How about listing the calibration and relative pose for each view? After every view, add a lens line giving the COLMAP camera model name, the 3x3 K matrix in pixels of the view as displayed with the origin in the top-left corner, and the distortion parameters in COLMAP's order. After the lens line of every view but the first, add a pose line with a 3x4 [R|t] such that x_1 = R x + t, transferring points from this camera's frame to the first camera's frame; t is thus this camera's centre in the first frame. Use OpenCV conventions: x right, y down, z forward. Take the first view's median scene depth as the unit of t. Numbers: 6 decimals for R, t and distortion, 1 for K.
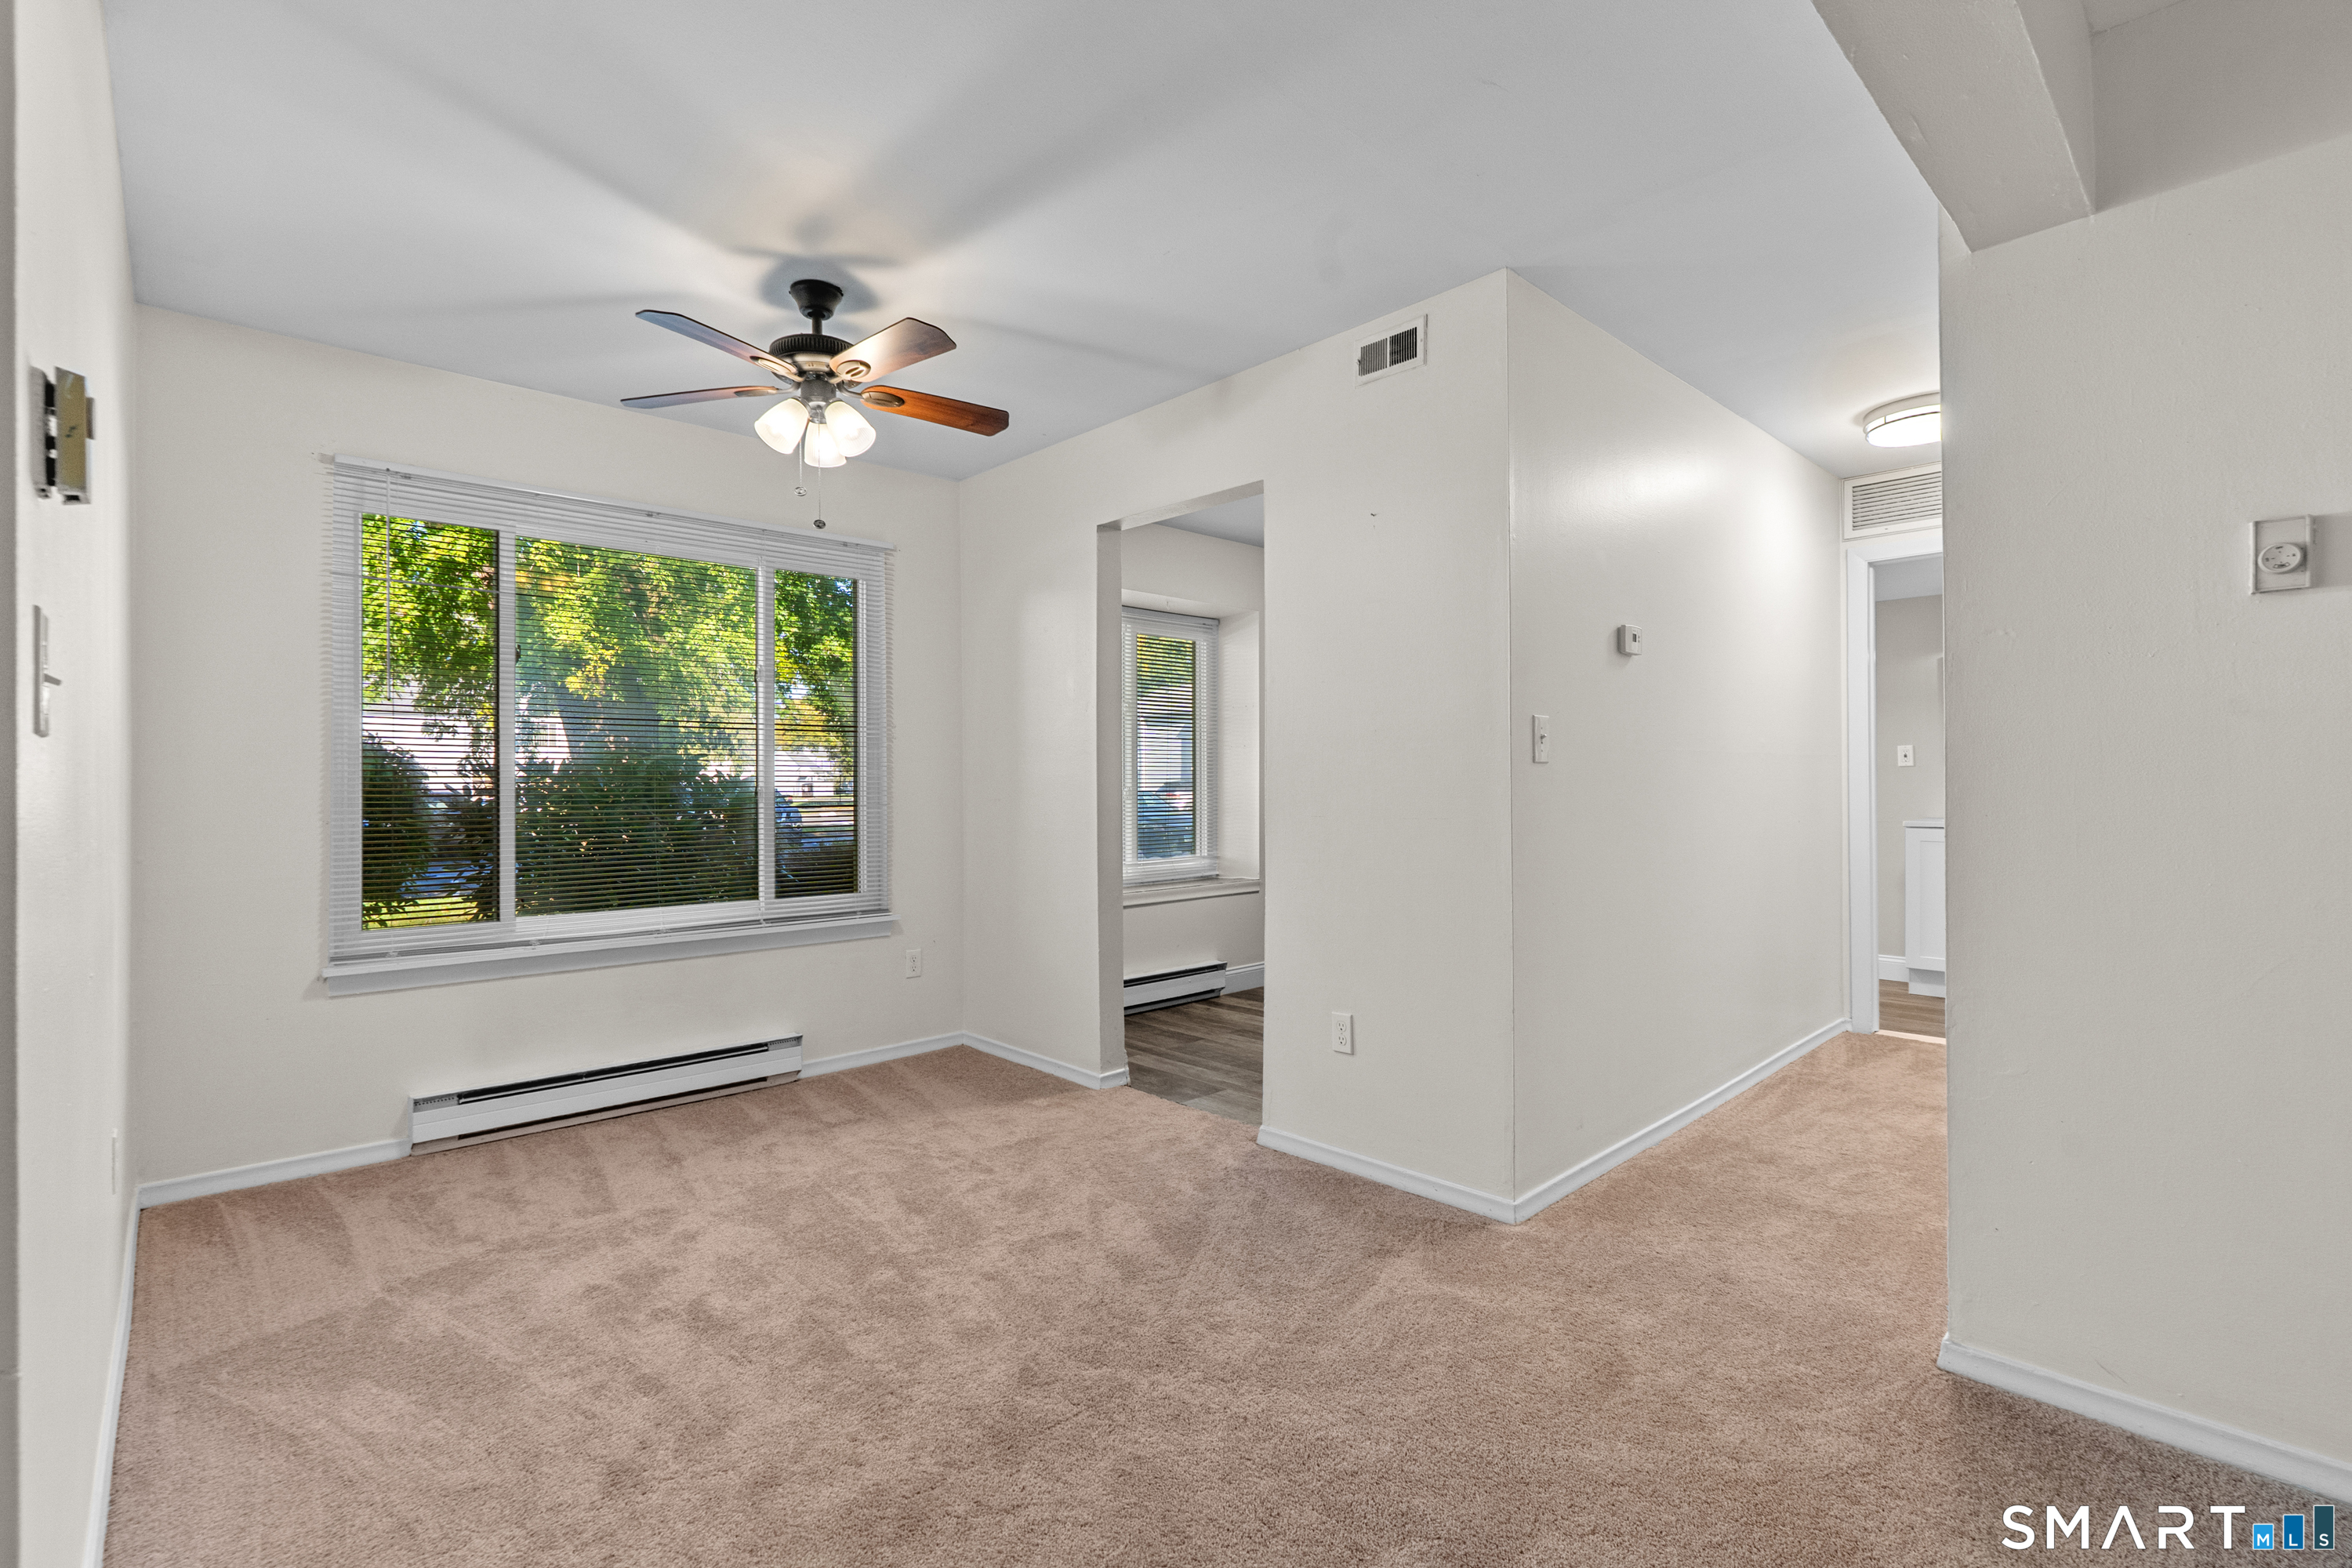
lens RADIAL K [[1060.5, 0, 1207.6], [0, 1060.5, 783.4], [0, 0, 1]] dist [0.000320, 0.000234]
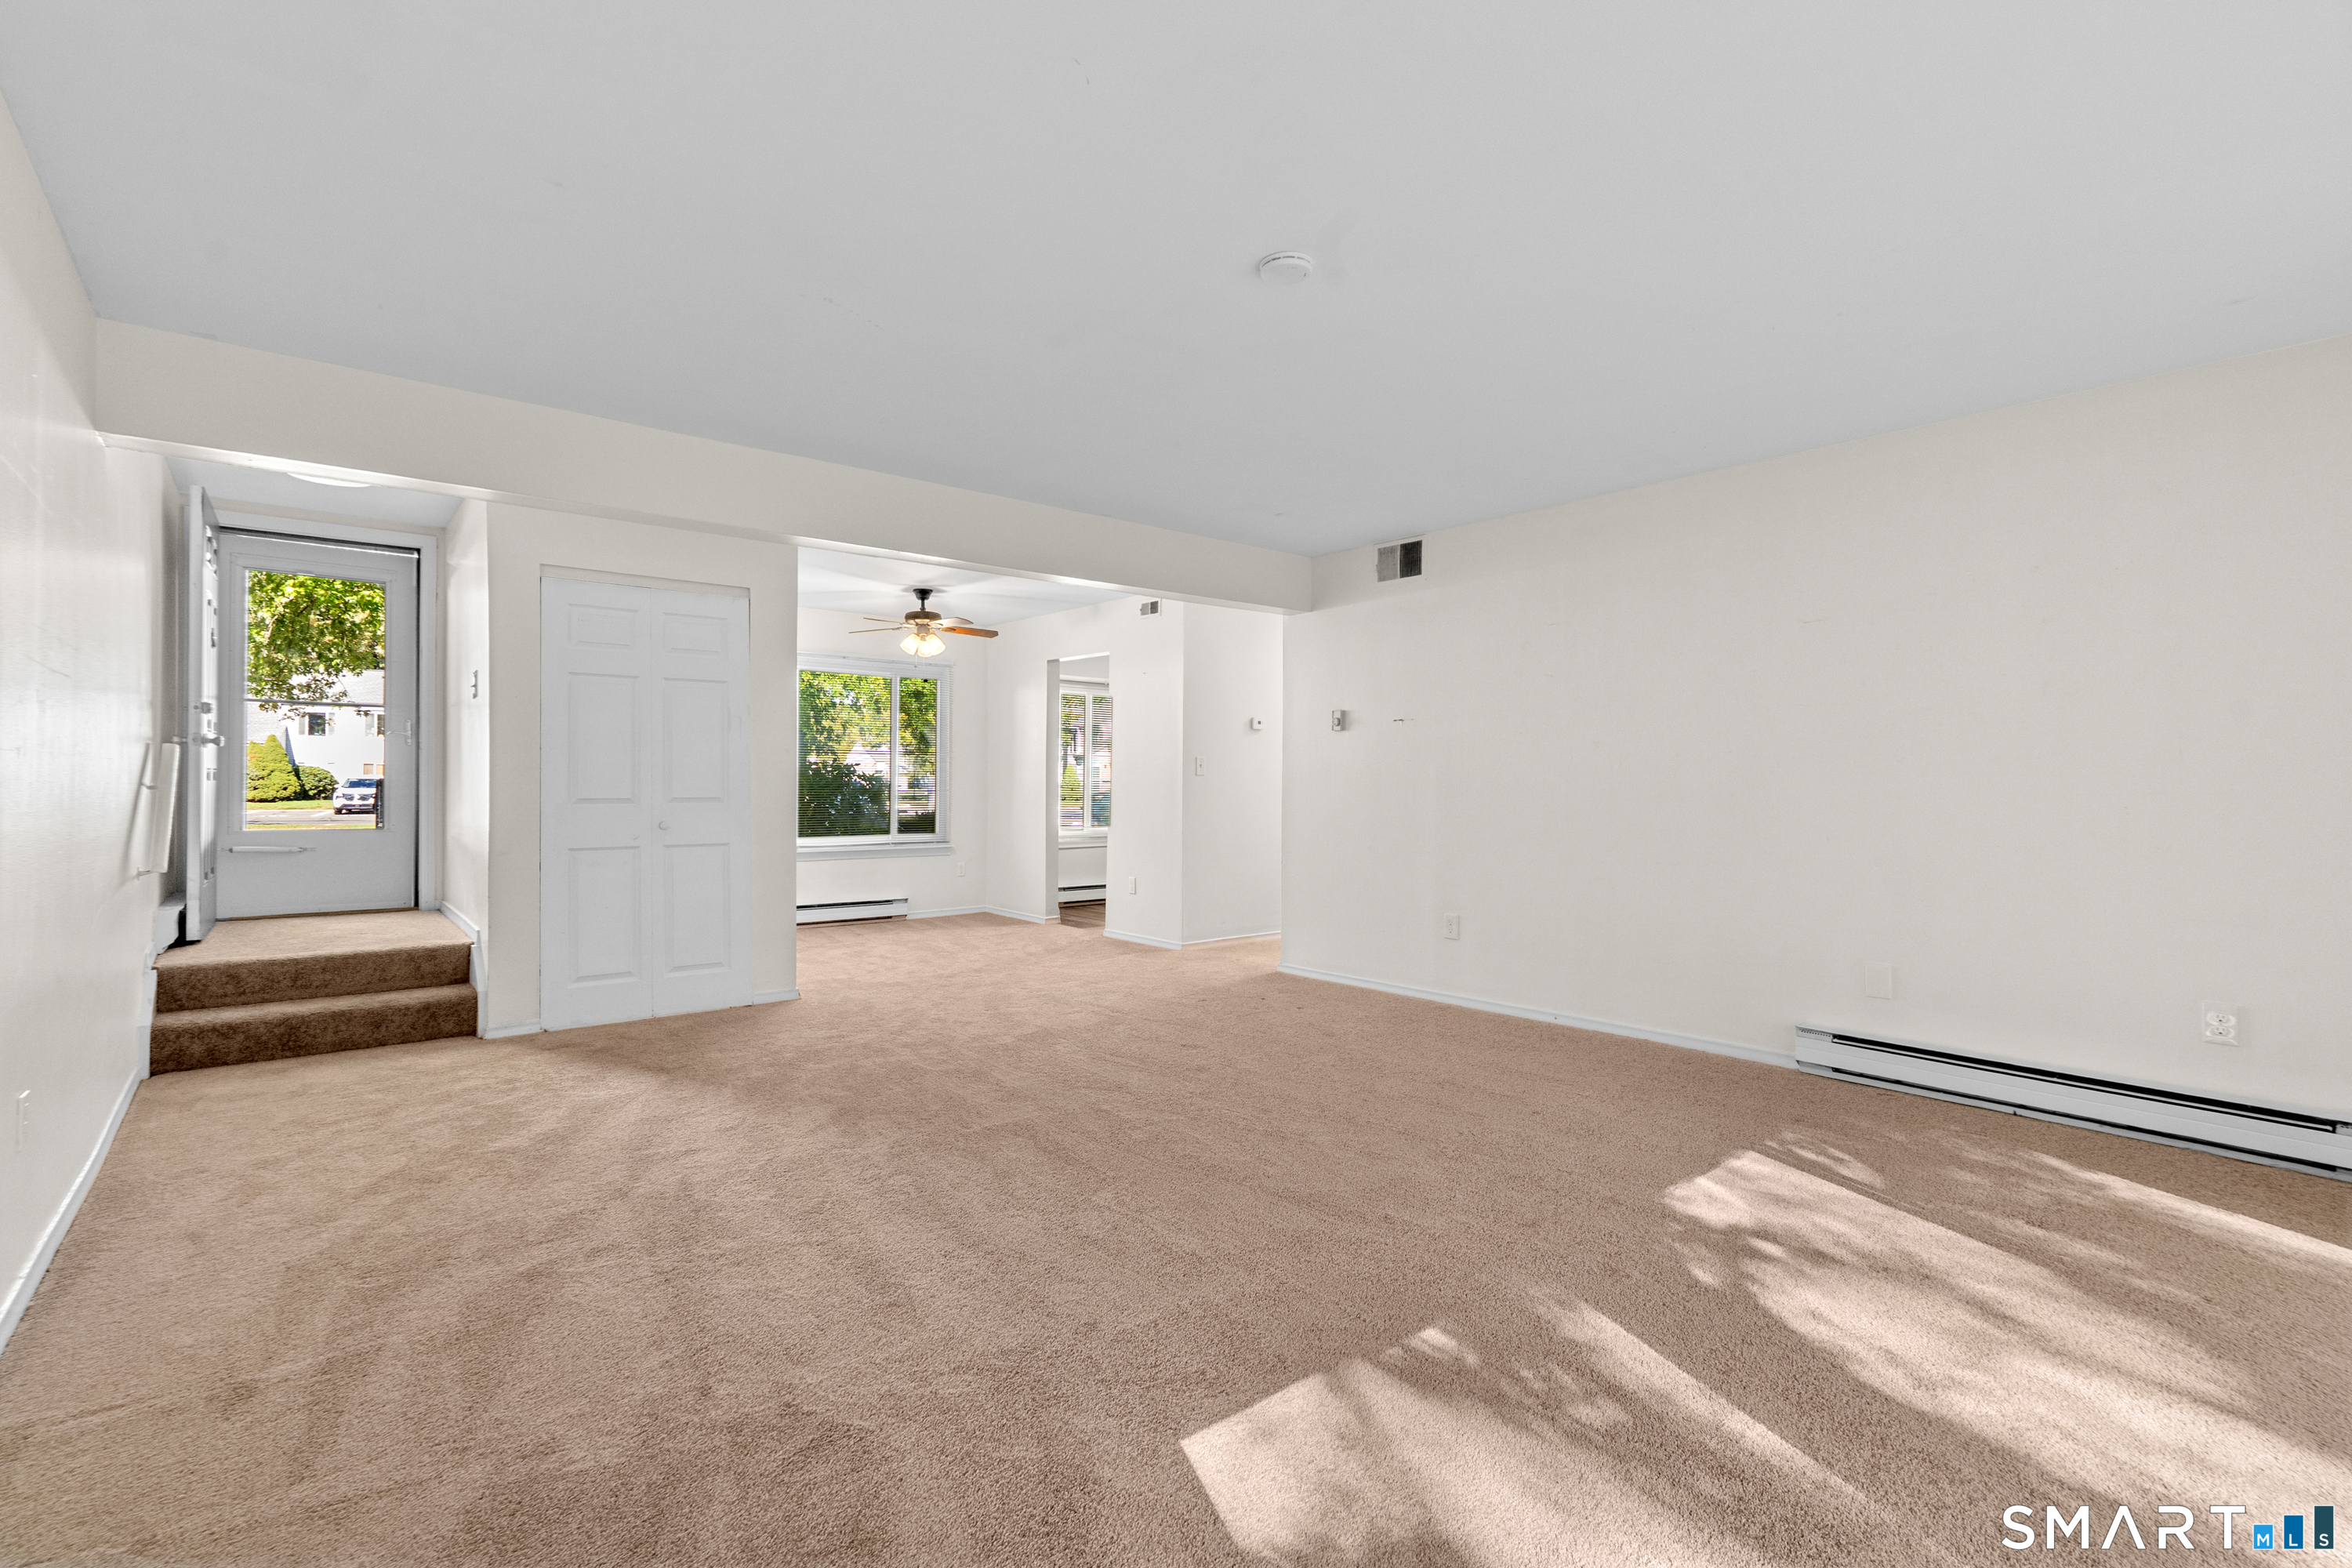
lens RADIAL K [[1063.0, 0, 1176.0], [0, 1063.0, 784.0], [0, 0, 1]] dist [0.001203, 0.000999]
pose [[0.996286, 0.010410, -0.085478, 0.352116], [-0.010389, 0.999946, 0.000700, -0.001457], [0.085481, 0.000191, 0.996340, -1.142584]]
